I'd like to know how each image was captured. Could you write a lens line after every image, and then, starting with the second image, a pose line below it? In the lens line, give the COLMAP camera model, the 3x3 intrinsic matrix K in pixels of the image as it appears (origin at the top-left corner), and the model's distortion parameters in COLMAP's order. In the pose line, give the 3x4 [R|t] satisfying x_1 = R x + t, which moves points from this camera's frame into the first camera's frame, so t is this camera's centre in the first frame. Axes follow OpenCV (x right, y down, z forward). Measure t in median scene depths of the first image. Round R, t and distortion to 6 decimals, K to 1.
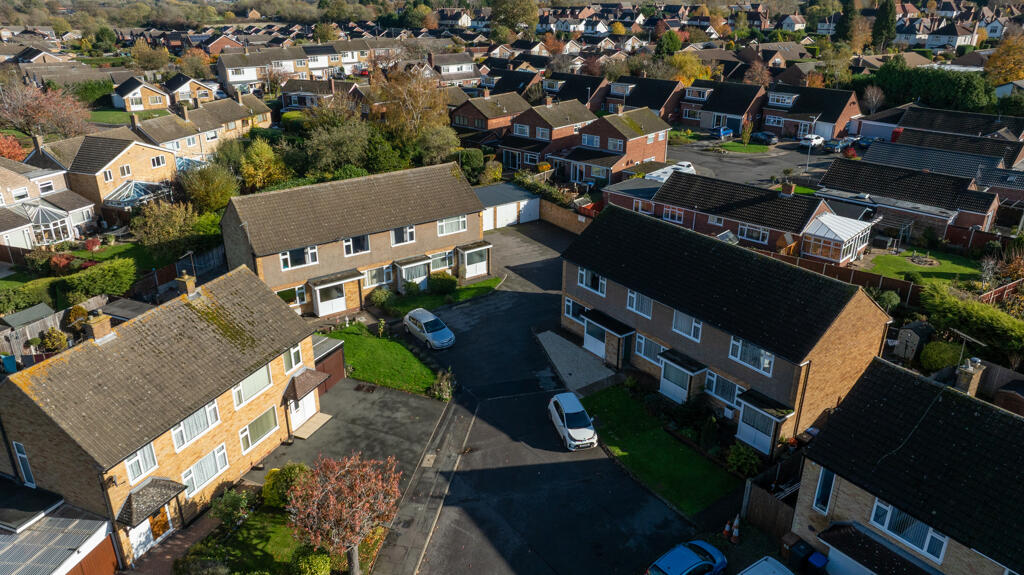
lens RADIAL K [[725.3, 0, 511.7], [0, 725.3, 290.5], [0, 0, 1]] dist [-0.019251, 0.010647]
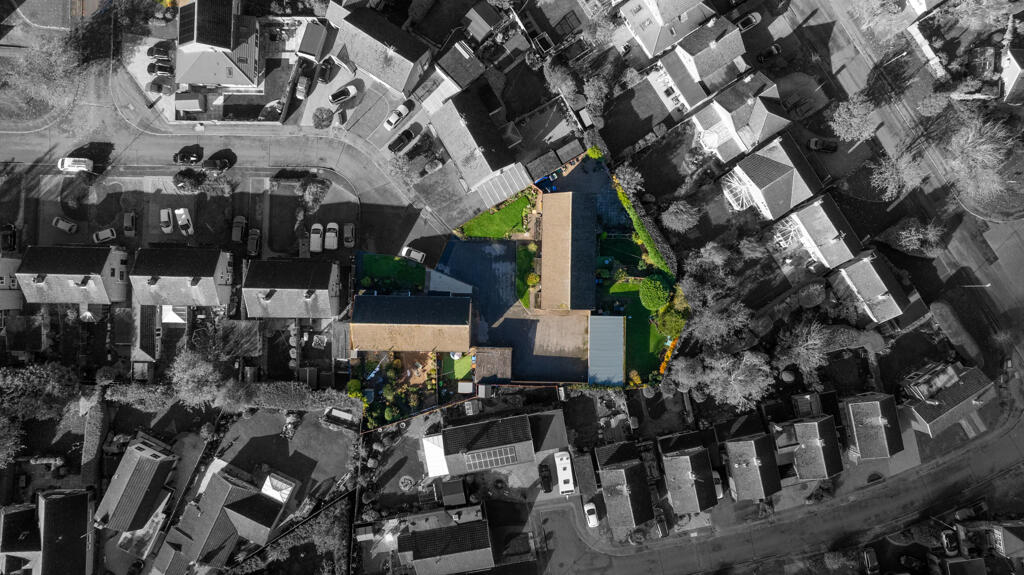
lens RADIAL K [[725.3, 0, 514.3], [0, 725.3, 287.4], [0, 0, 1]] dist [-0.019251, 0.010647]
pose [[-0.602616, 0.797655, -0.024512, 0.010656], [-0.332460, -0.223008, 0.916372, -2.164891], [0.725482, 0.560370, 0.399577, 0.131310]]
